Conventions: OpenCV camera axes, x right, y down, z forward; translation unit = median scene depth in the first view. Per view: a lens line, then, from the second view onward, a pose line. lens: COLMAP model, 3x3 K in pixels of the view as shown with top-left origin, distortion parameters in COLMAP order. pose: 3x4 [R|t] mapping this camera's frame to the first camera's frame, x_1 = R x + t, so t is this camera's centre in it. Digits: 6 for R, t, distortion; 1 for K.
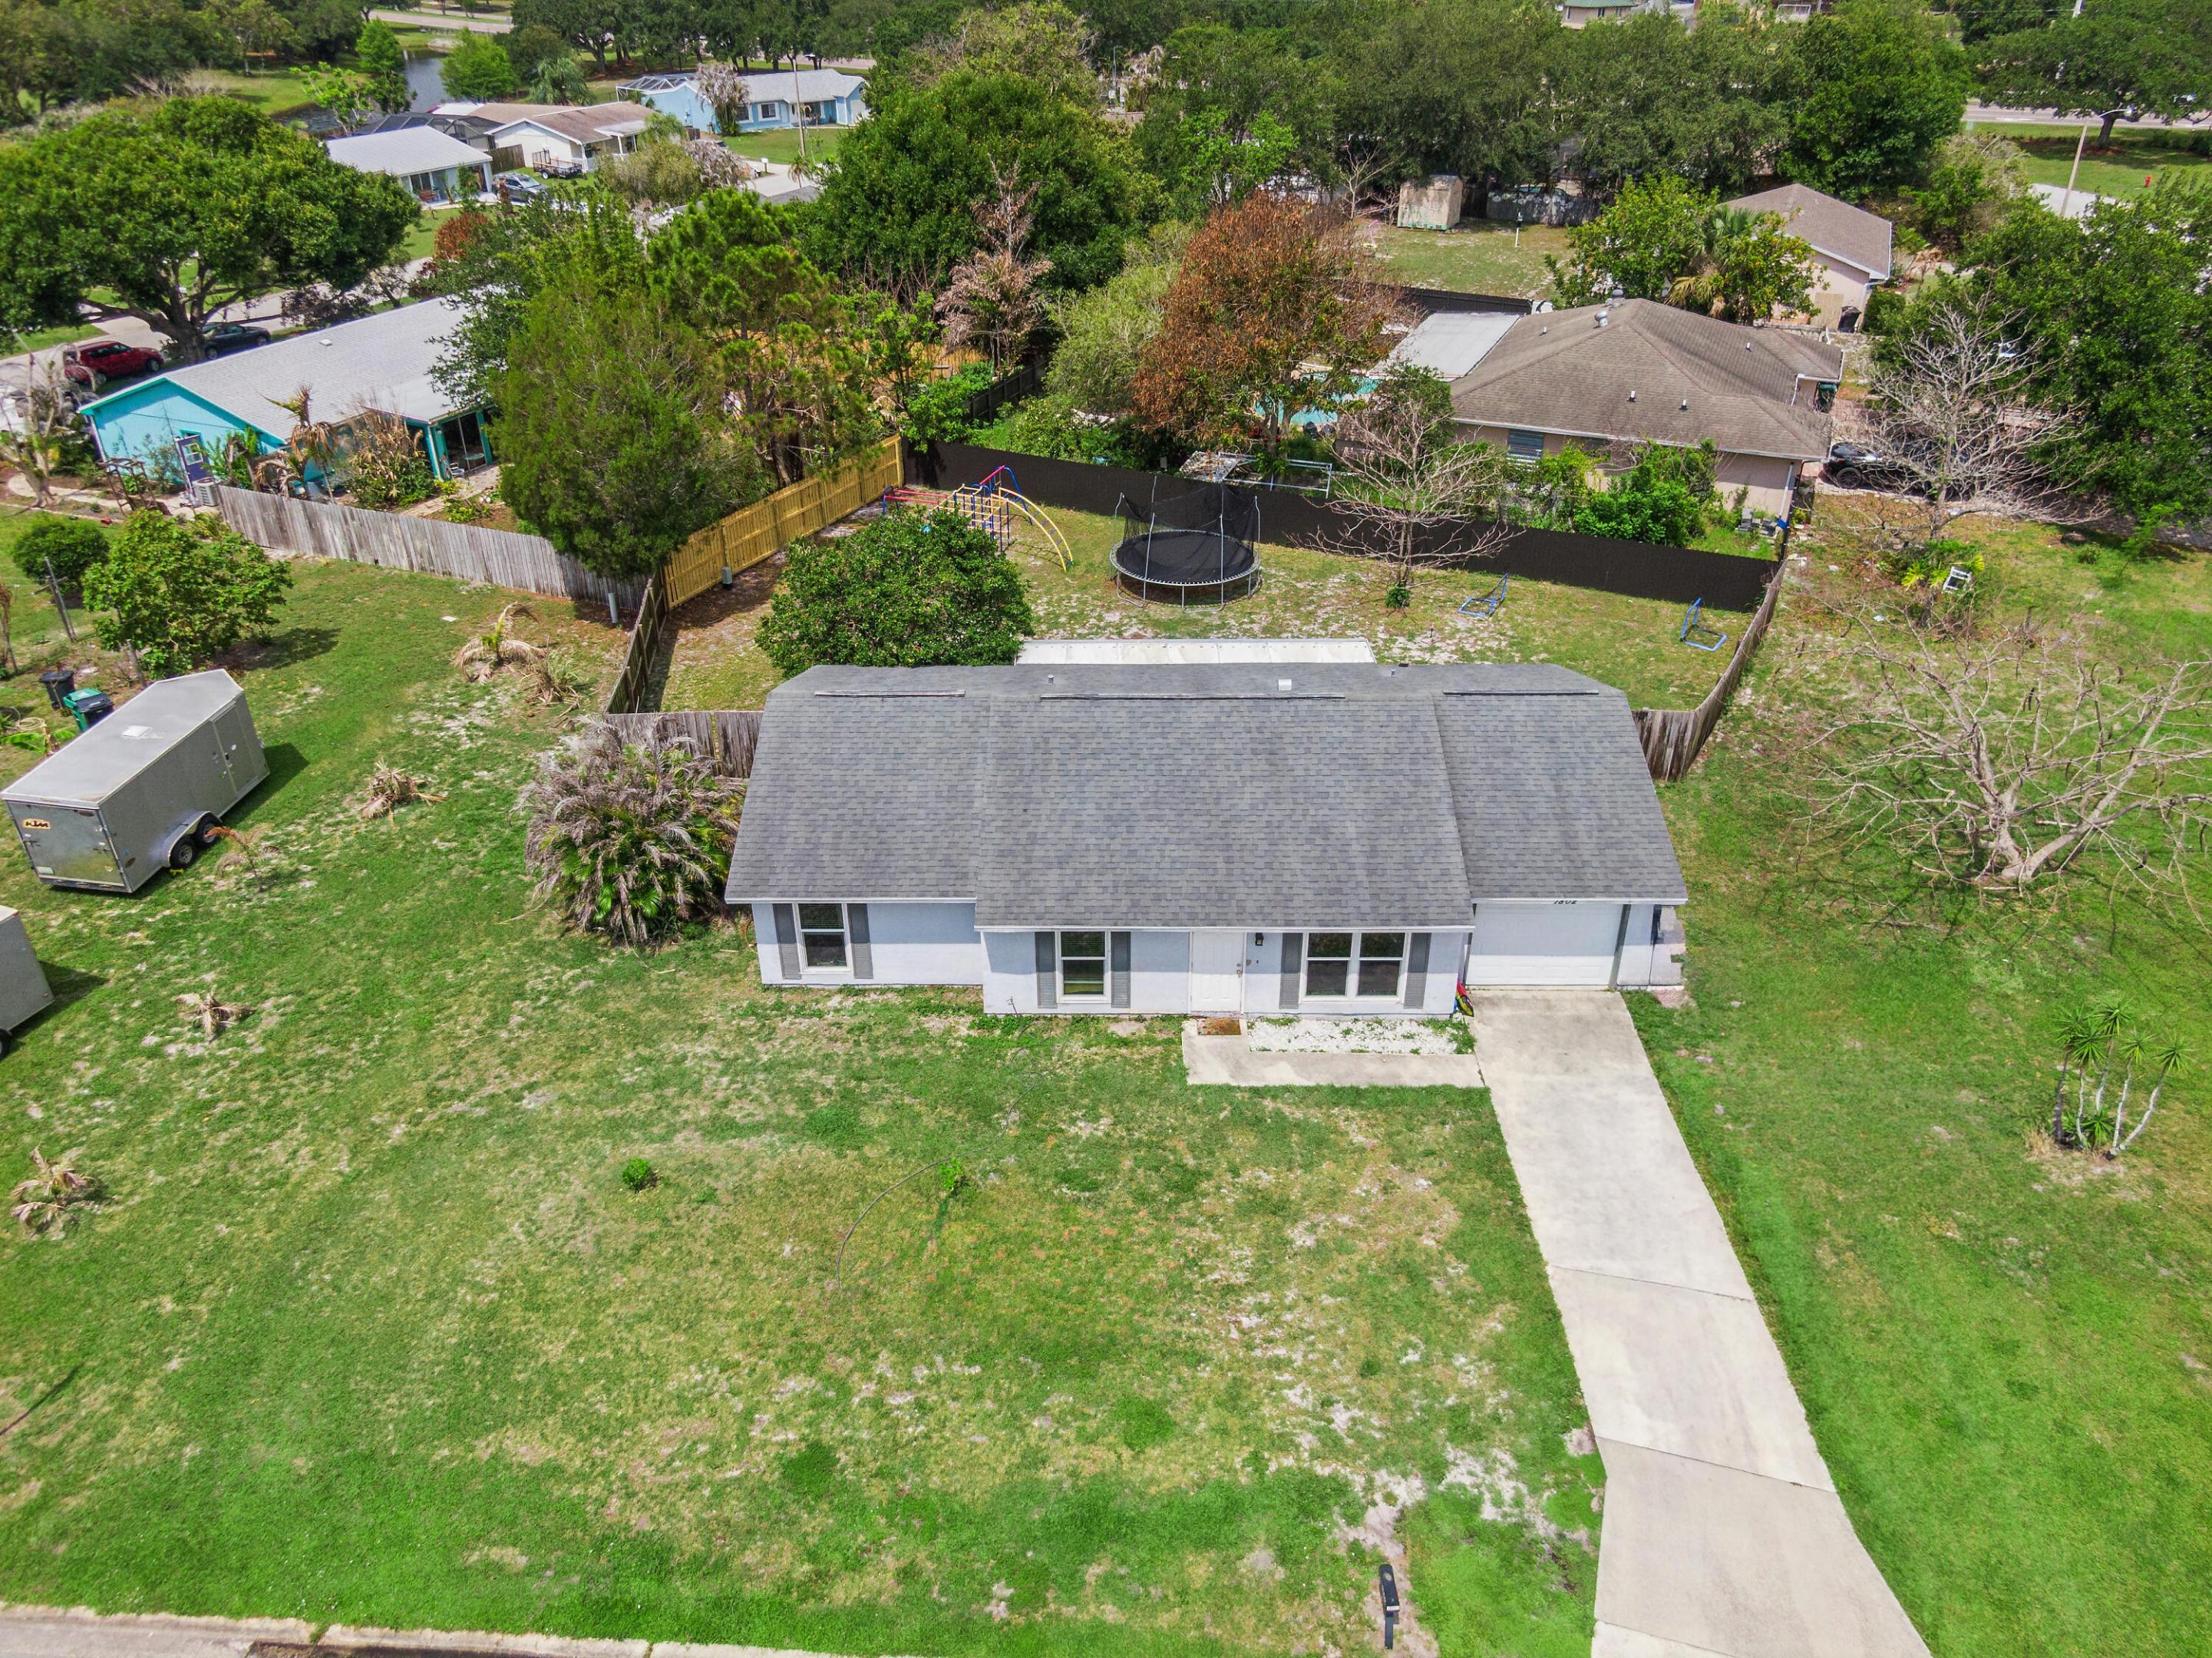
lens RADIAL K [[1572.4, 0, 1099.9], [0, 1572.4, 815.9], [0, 0, 1]] dist [0.022225, -0.037914]
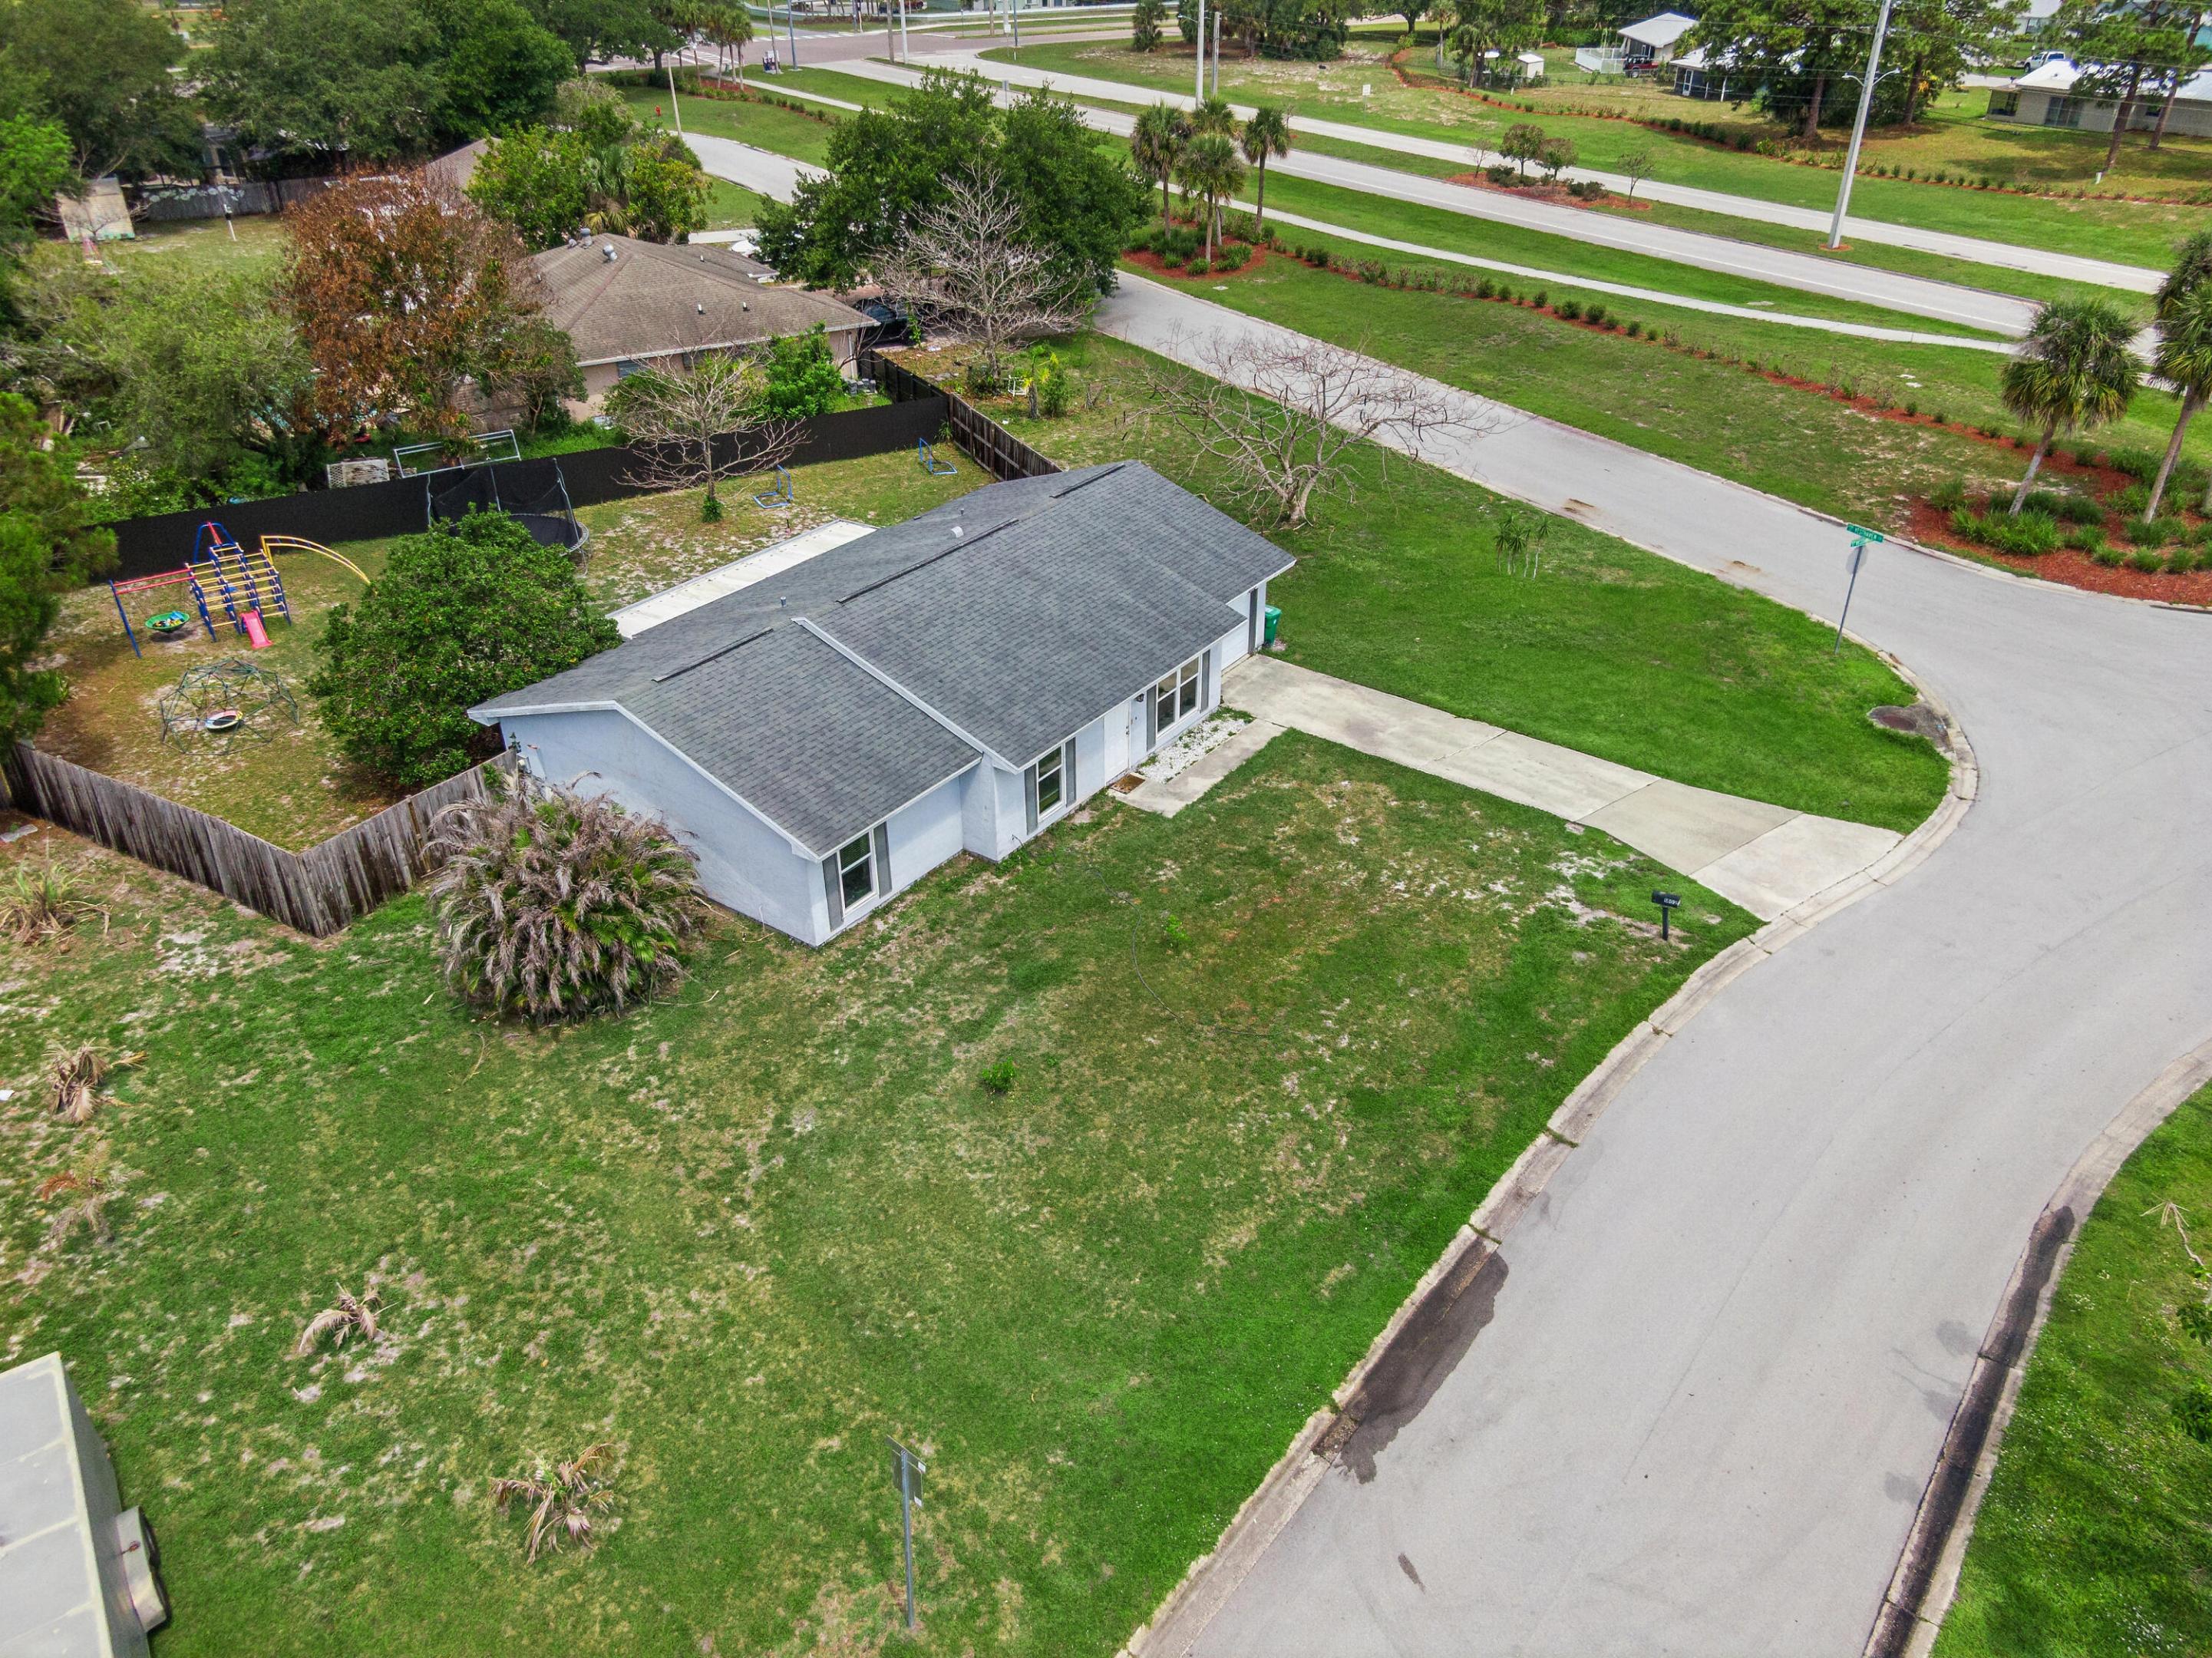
lens RADIAL K [[1572.4, 0, 1106.0], [0, 1572.4, 822.4], [0, 0, 1]] dist [0.022225, -0.037914]
pose [[0.568252, -0.421913, 0.706455, -0.800298], [0.413056, 0.888796, 0.198561, -0.086123], [-0.711670, 0.178973, 0.679334, 0.194275]]
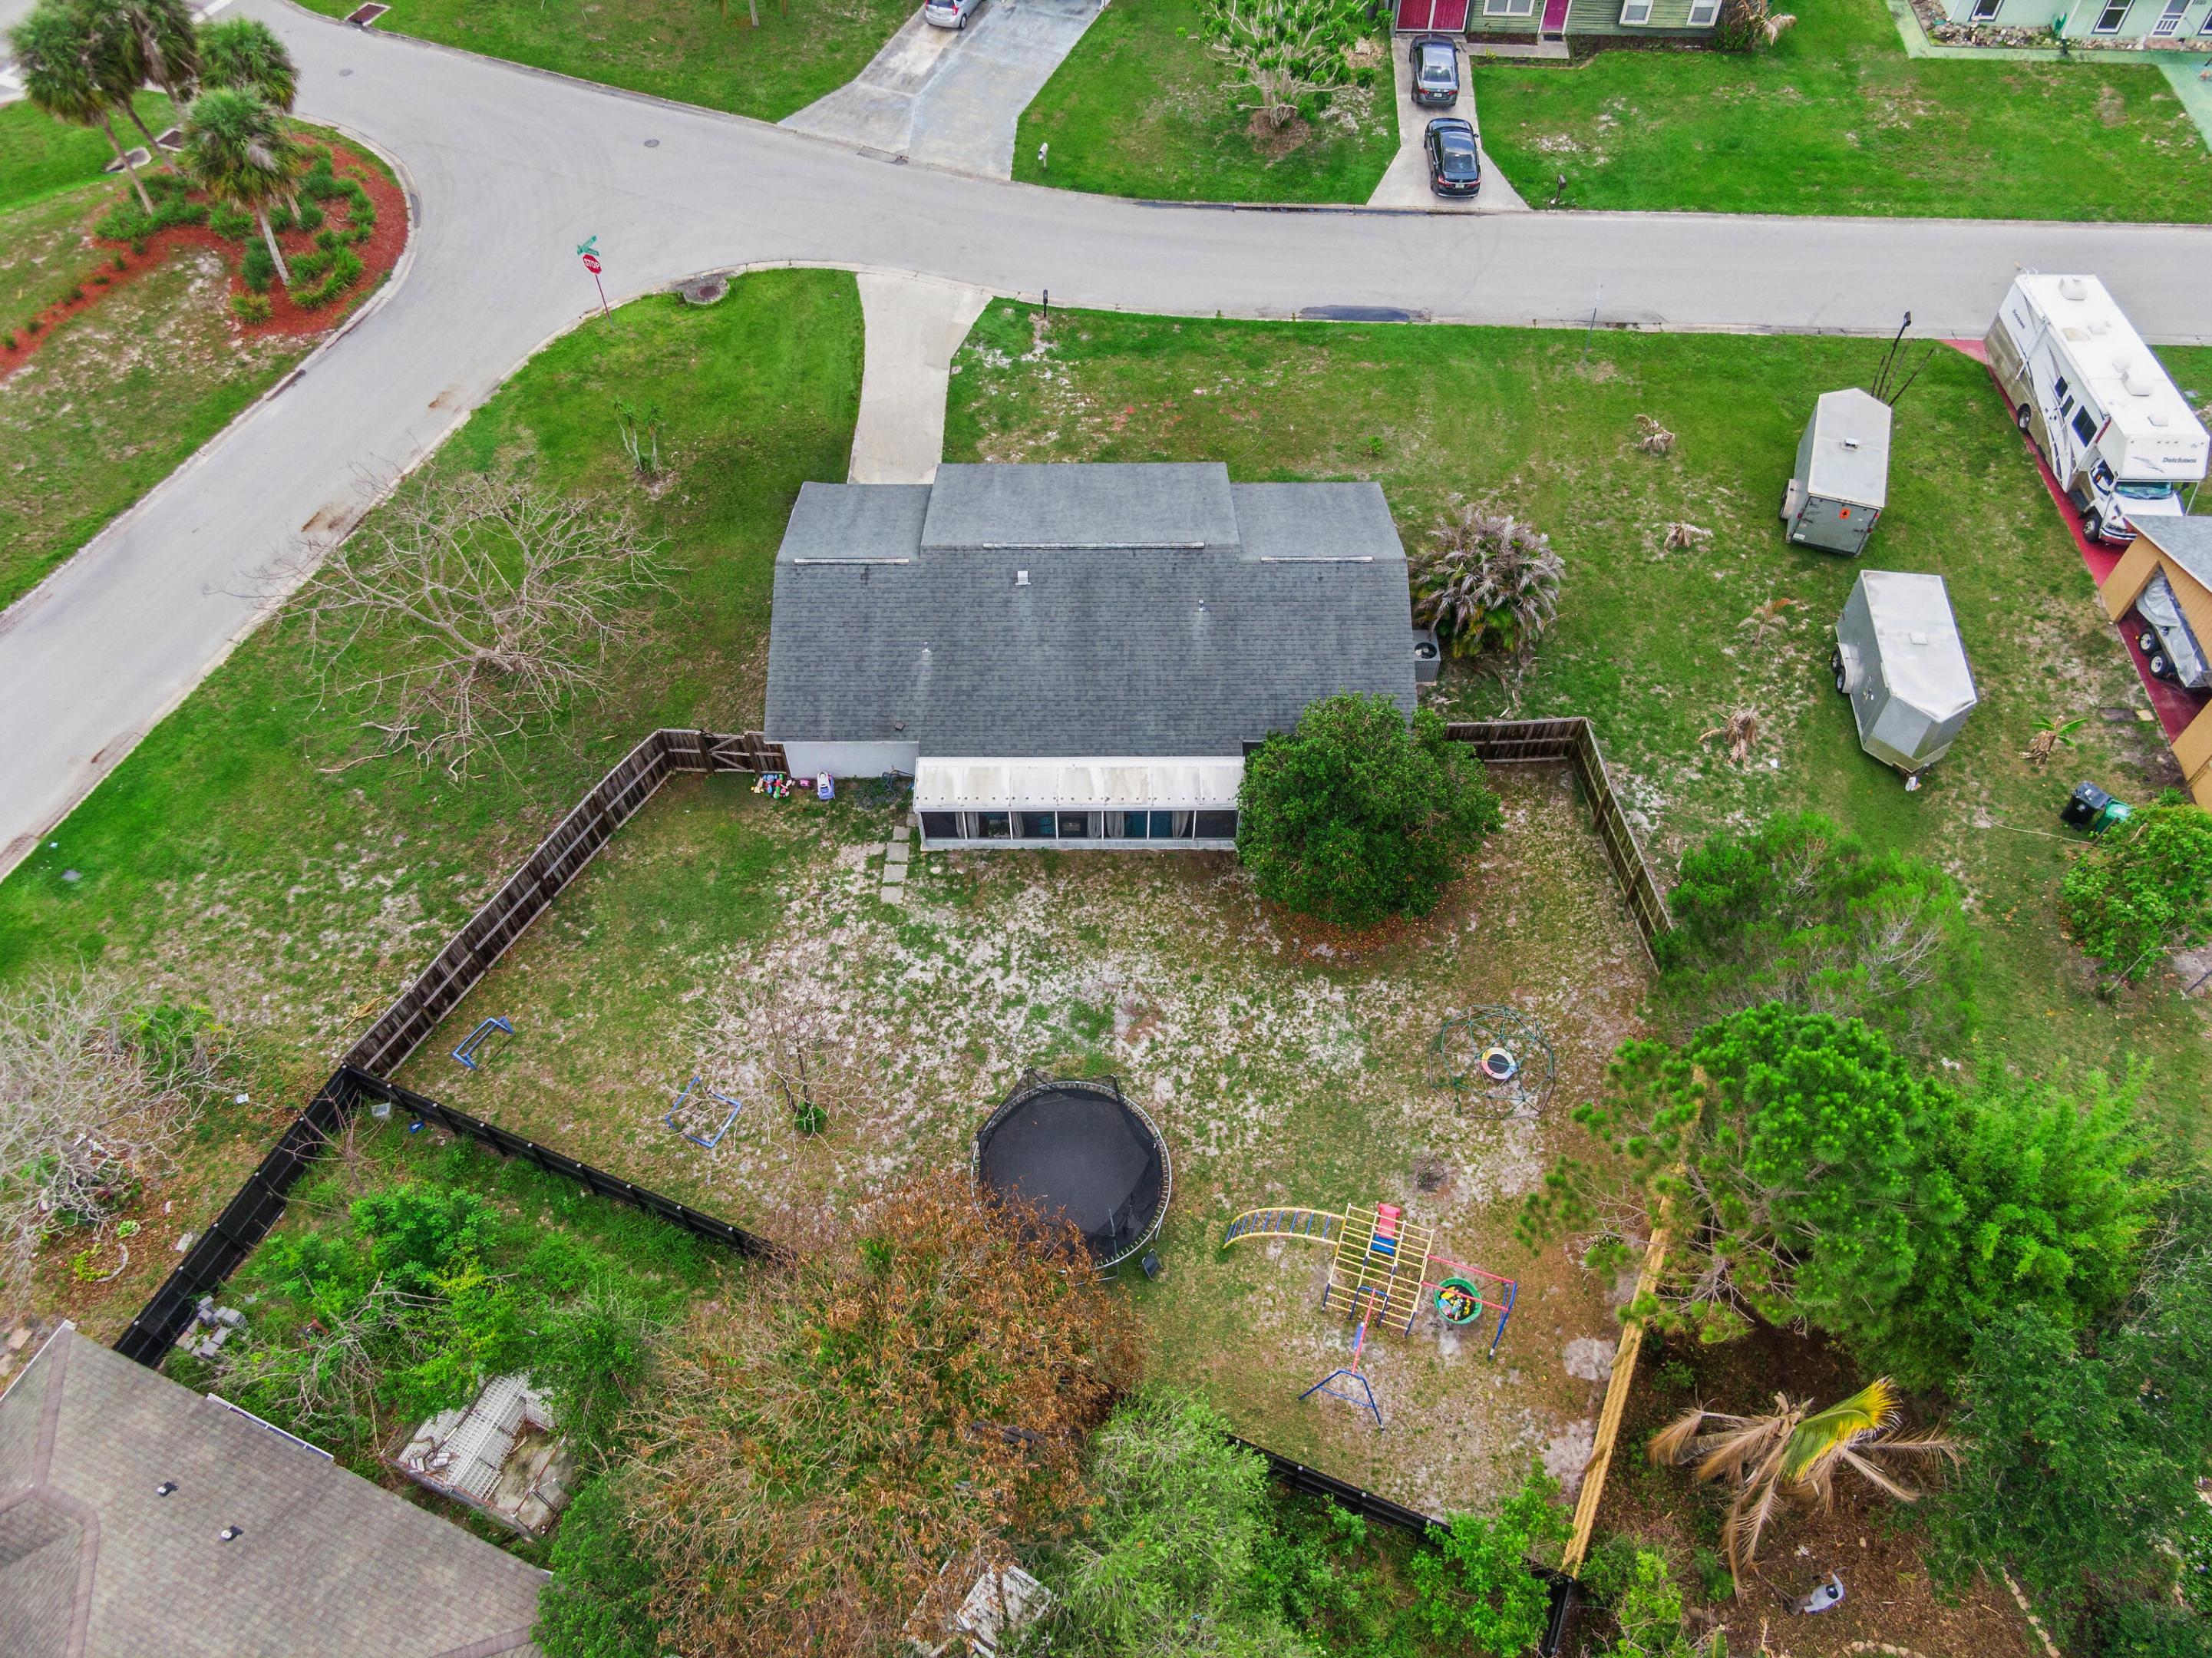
lens RADIAL K [[1572.4, 0, 1110.6], [0, 1572.4, 823.0], [0, 0, 1]] dist [0.022225, -0.037914]
pose [[-0.999863, 0.015441, -0.005985, 0.060218], [-0.004197, 0.113325, 0.993549, -1.525282], [0.016019, 0.993438, -0.113245, 1.502657]]
